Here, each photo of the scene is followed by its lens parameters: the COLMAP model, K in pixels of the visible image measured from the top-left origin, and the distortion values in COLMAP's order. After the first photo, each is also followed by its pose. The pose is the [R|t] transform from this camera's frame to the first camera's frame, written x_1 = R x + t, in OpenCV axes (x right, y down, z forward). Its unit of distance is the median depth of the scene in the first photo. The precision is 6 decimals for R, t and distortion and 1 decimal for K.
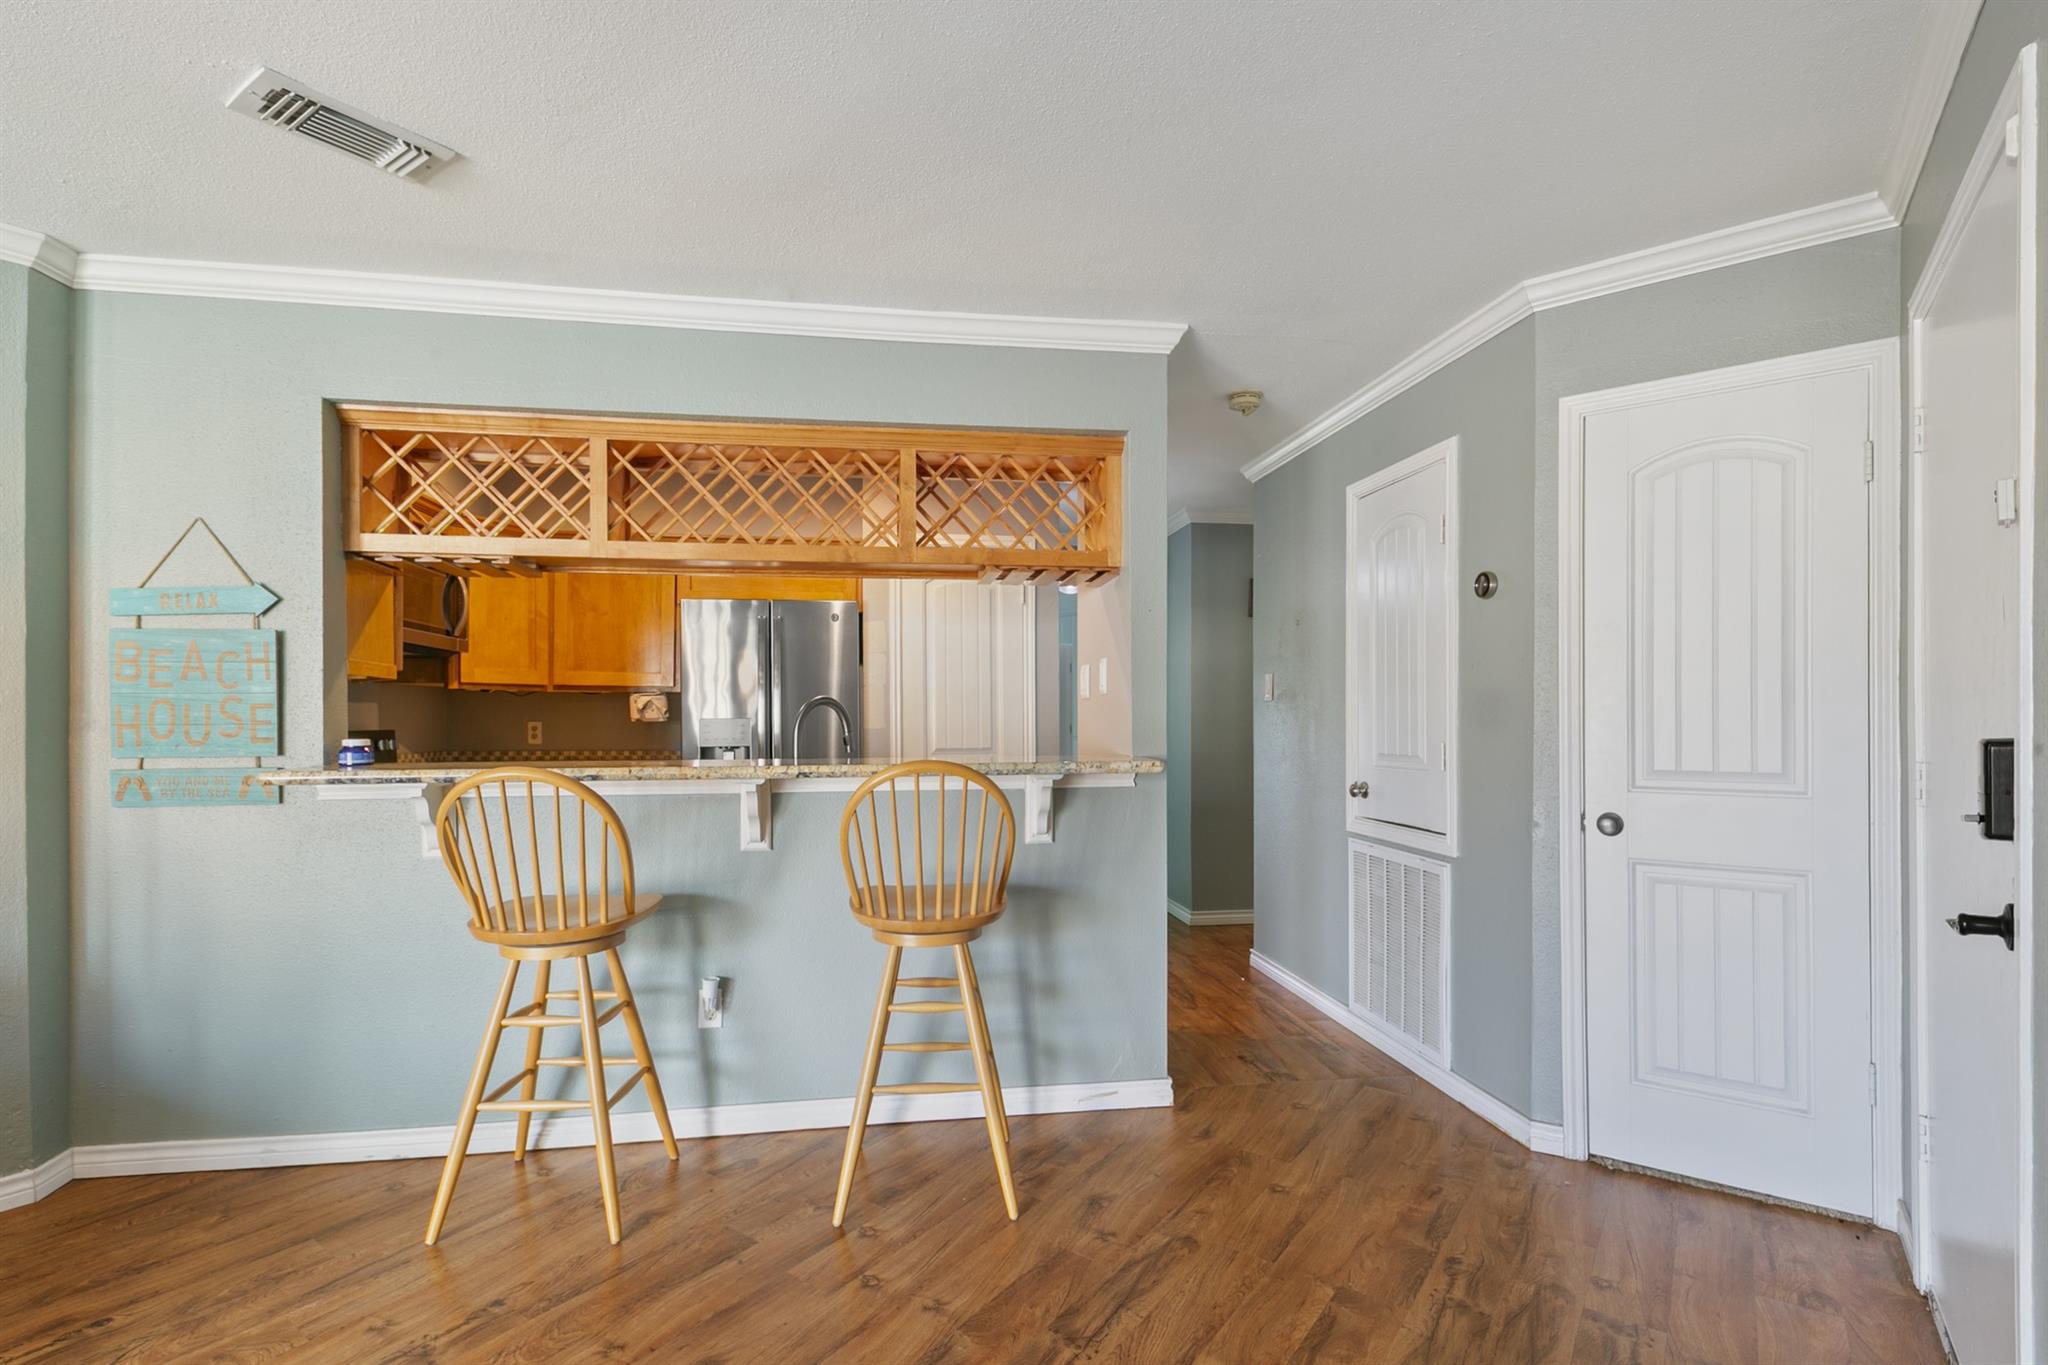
lens RADIAL K [[1018.8, 0, 985.3], [0, 1018.8, 719.0], [0, 0, 1]] dist [0.013326, -0.001062]
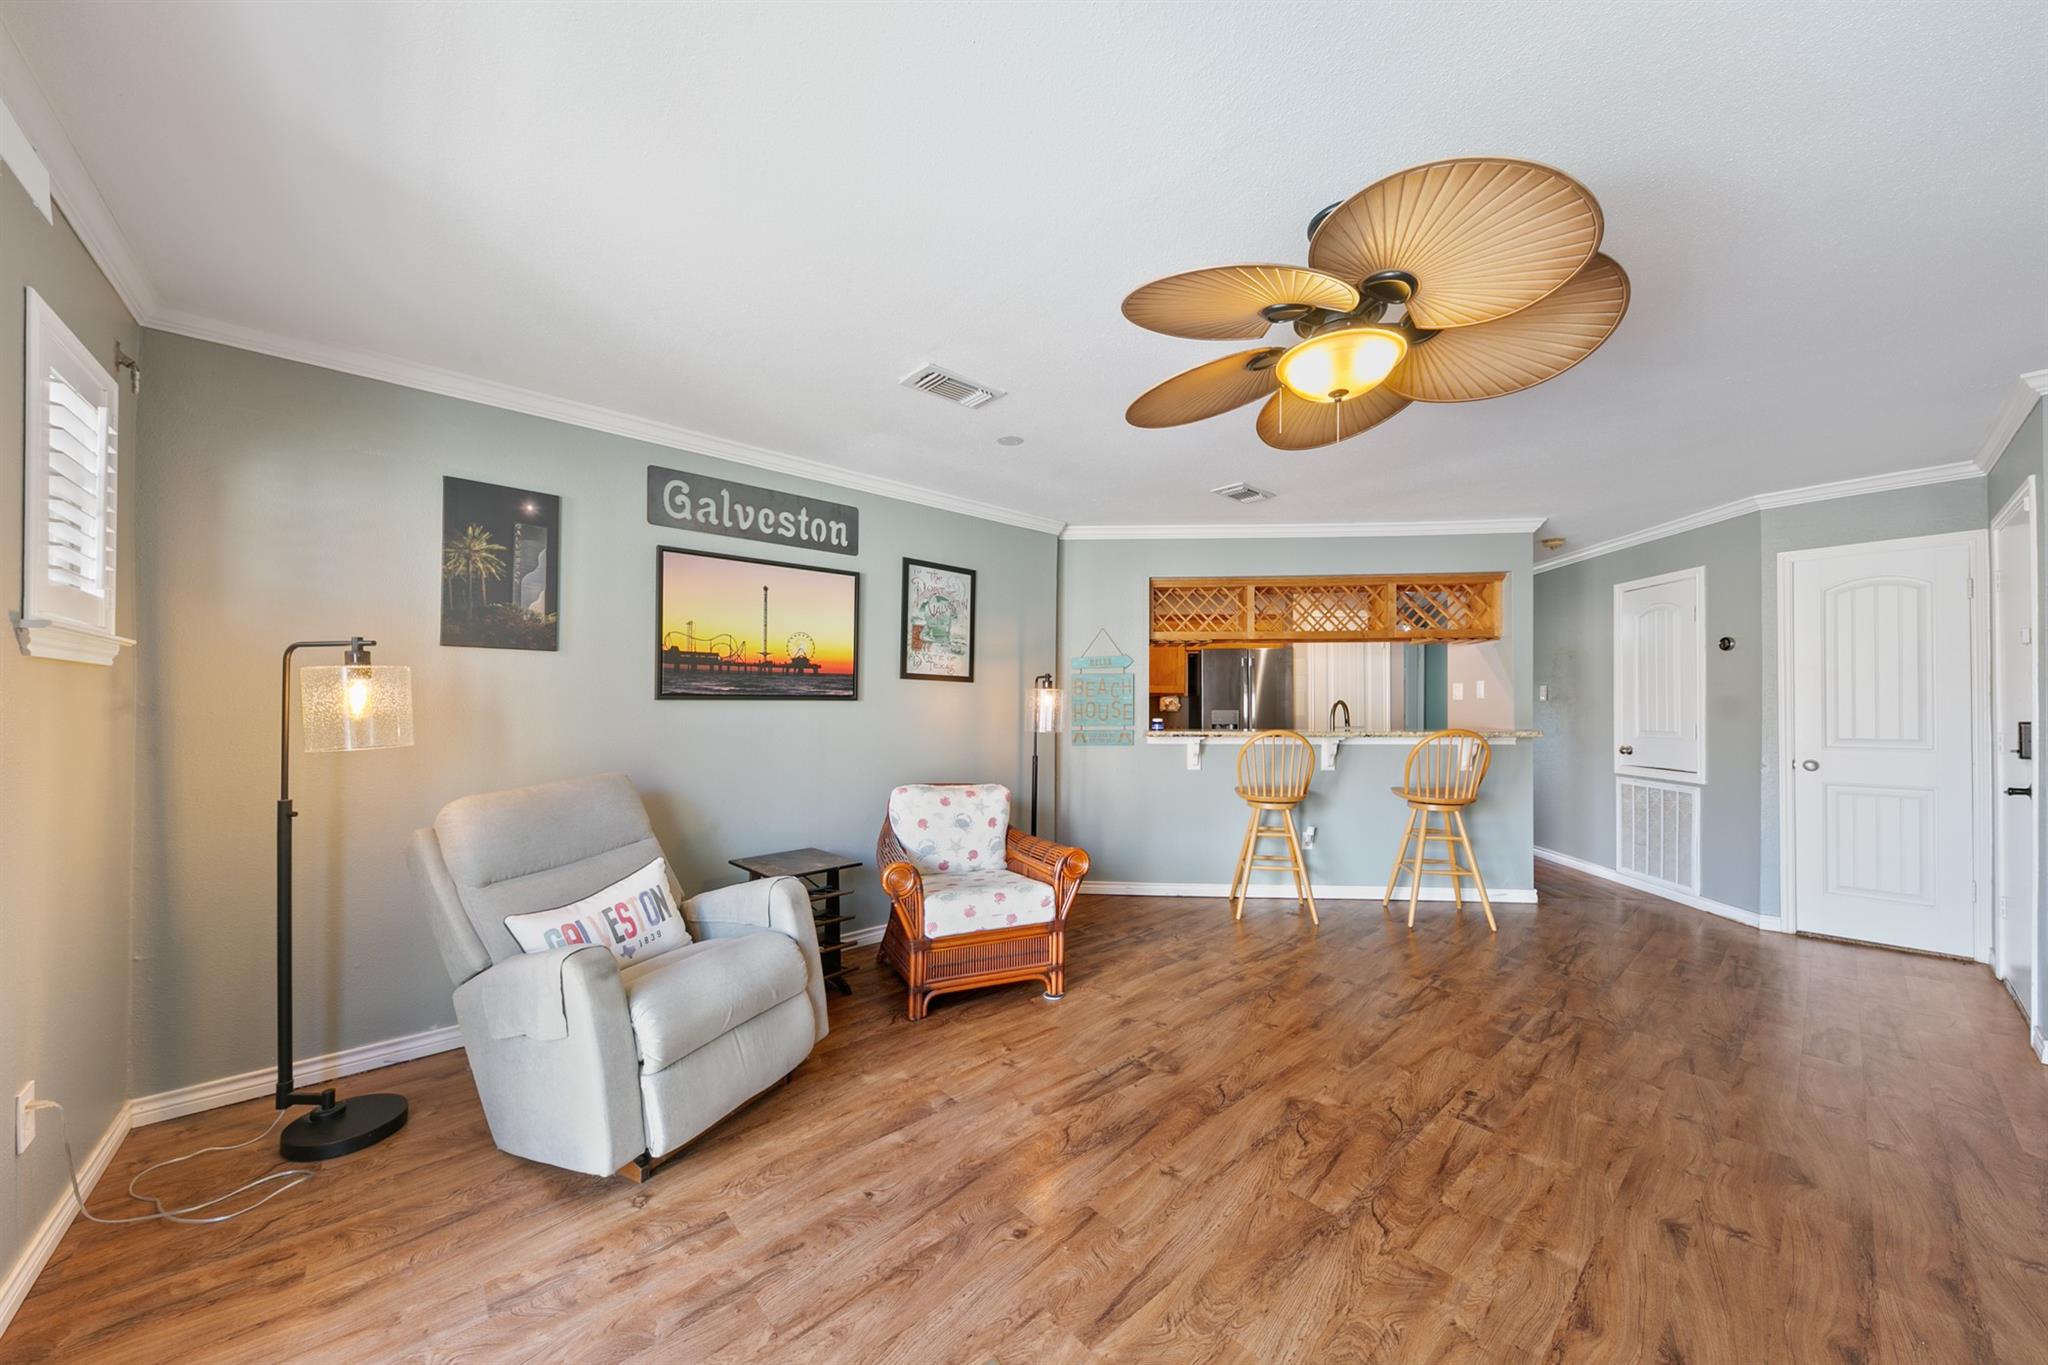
lens RADIAL K [[719.7, 0, 1006.9], [0, 719.7, 703.8], [0, 0, 1]] dist [0.017833, -0.005431]
pose [[0.975166, 0.002172, -0.221463, -0.575652], [-0.003919, 0.999965, -0.007450, -0.000924], [0.221439, 0.008132, 0.975140, -0.701424]]
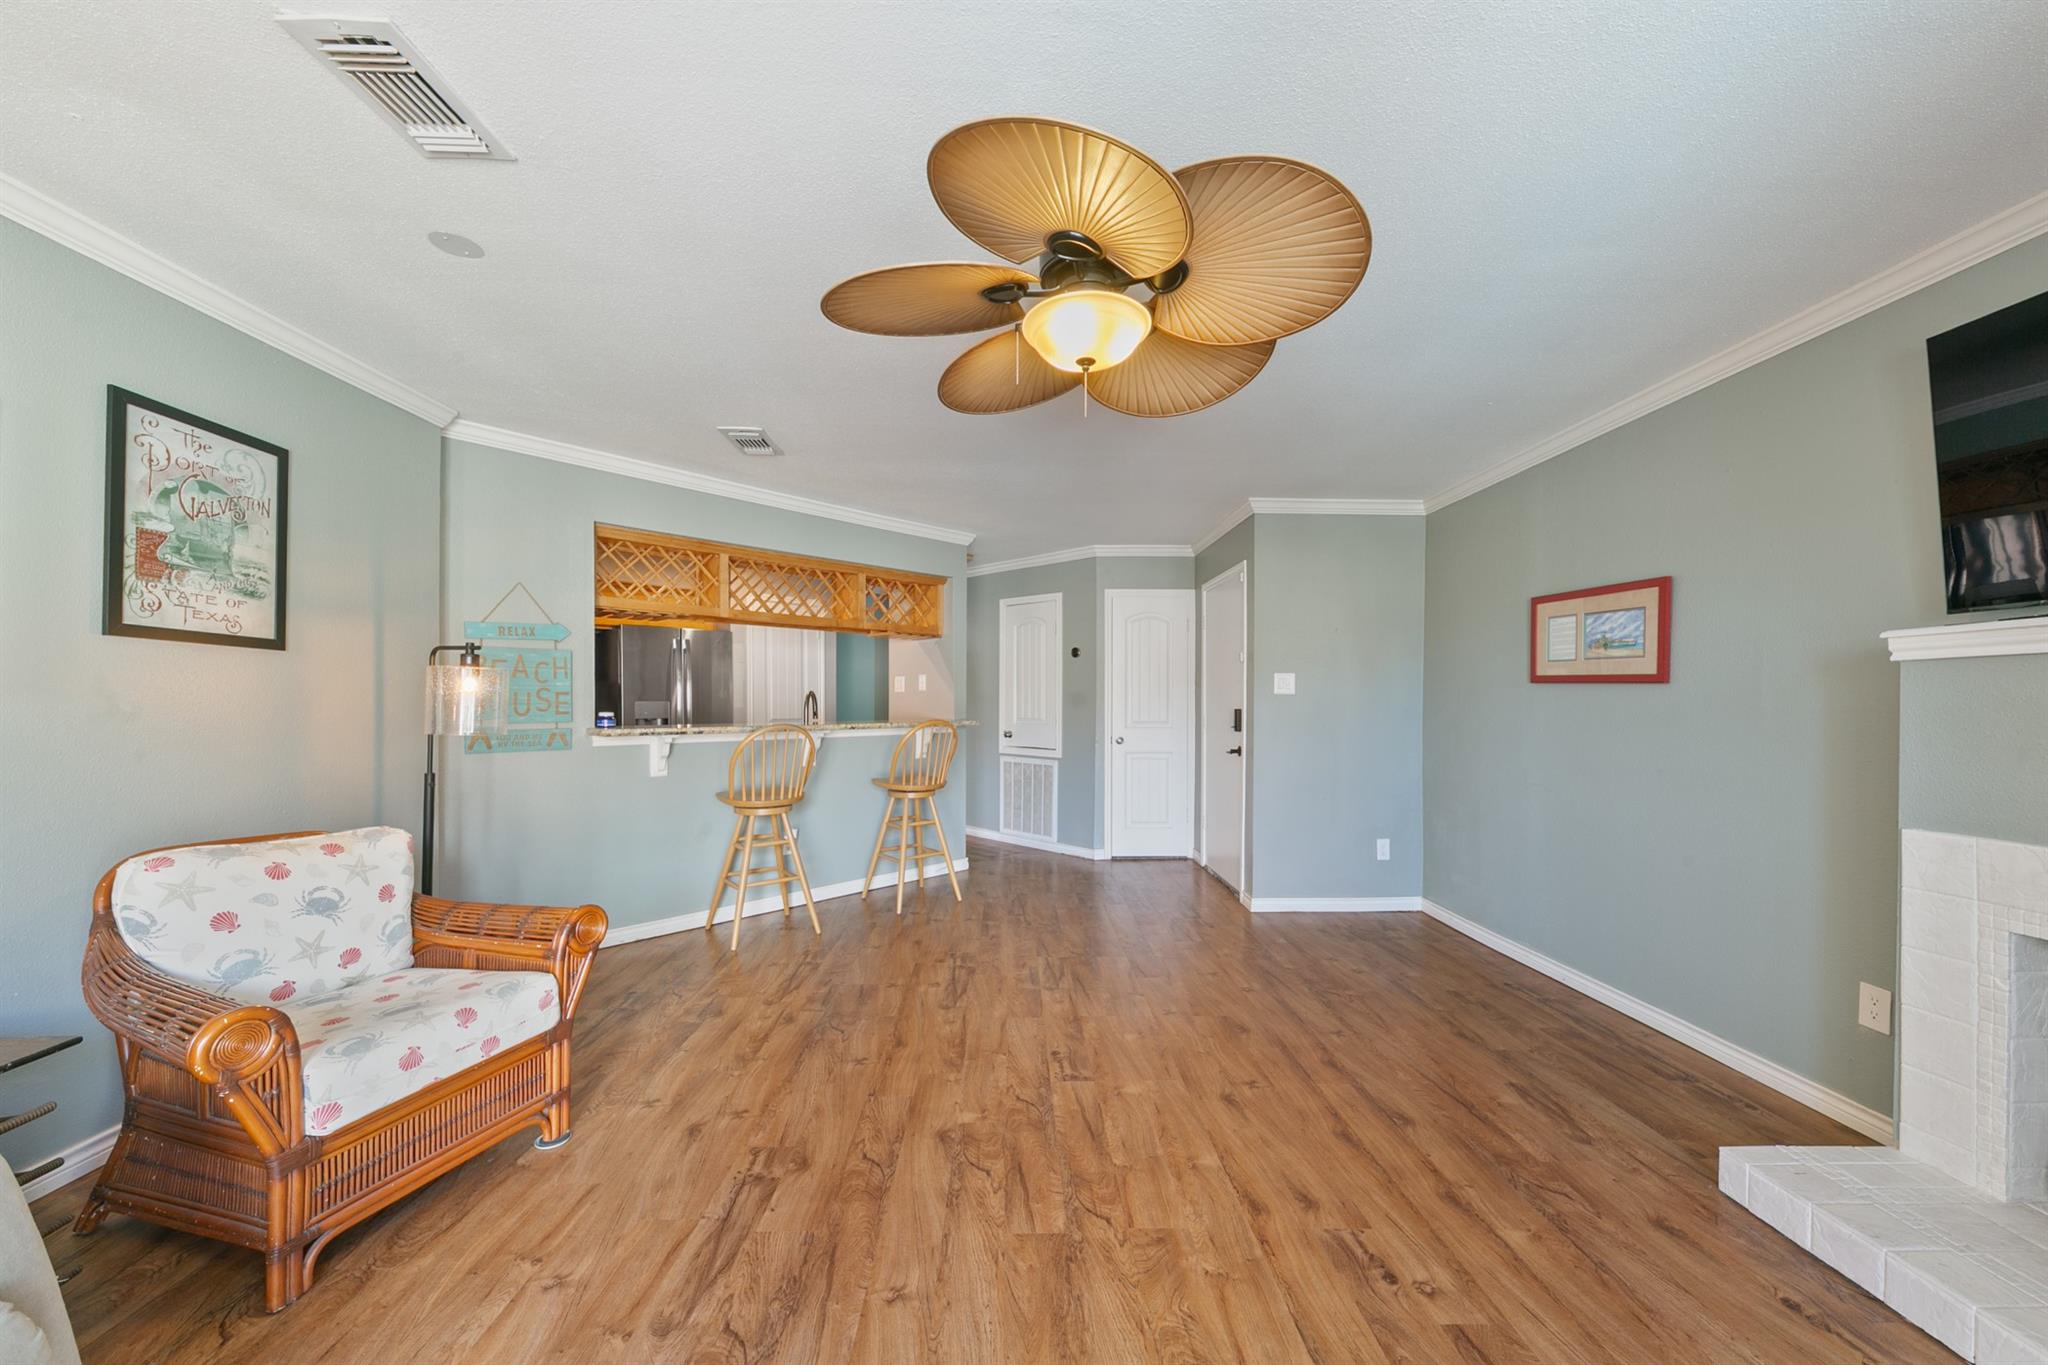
lens RADIAL K [[756.1, 0, 1044.7], [0, 756.1, 709.1], [0, 0, 1]] dist [0.018458, -0.008998]
pose [[0.784045, -0.000764, 0.620703, -0.826205], [-0.004128, 0.999971, 0.006445, 0.002287], [-0.620690, -0.007616, 0.784019, -0.505868]]
